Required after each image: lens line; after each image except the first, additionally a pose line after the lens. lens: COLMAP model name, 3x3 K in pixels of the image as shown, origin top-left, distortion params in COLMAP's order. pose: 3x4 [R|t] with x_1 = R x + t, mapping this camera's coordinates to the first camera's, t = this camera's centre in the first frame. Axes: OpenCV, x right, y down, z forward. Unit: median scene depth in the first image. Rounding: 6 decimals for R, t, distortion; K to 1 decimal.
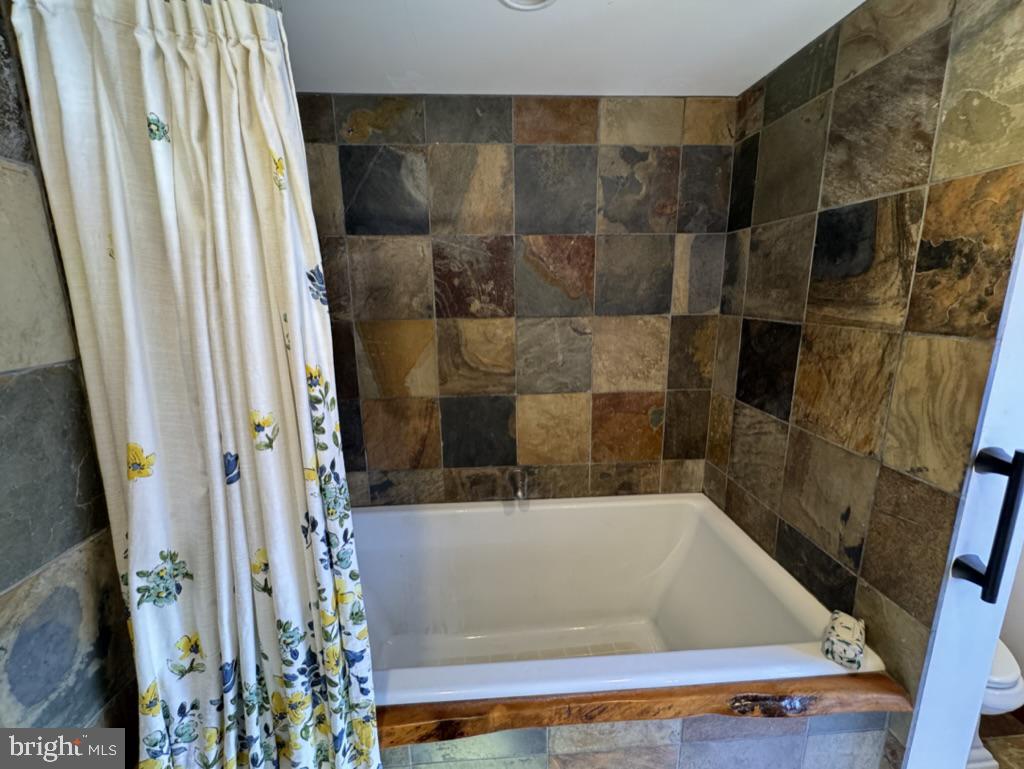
lens RADIAL K [[433.1, 0, 511.0], [0, 433.1, 385.2], [0, 0, 1]] dist [-0.002972, -0.000571]
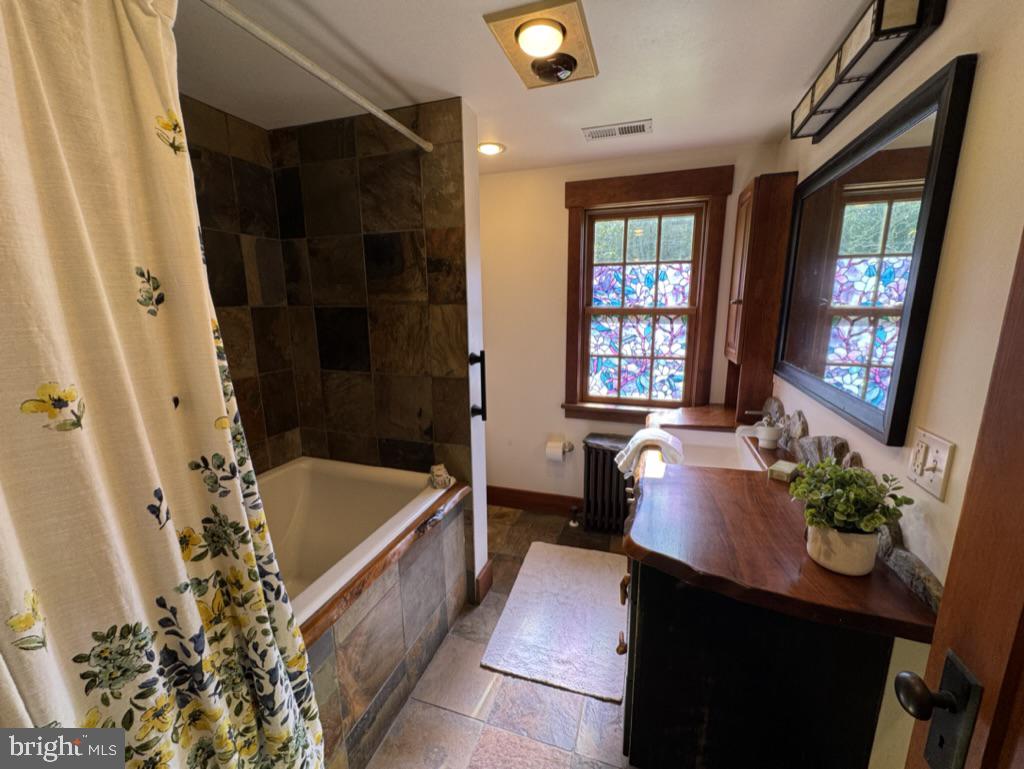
lens RADIAL K [[406.2, 0, 513.2], [0, 406.2, 383.9], [0, 0, 1]] dist [-0.005133, 0.001793]
pose [[0.406570, -0.180986, 0.895514, -0.527568], [0.196224, 0.974606, 0.107884, 0.085344], [-0.892298, 0.131859, 0.431760, -0.059395]]
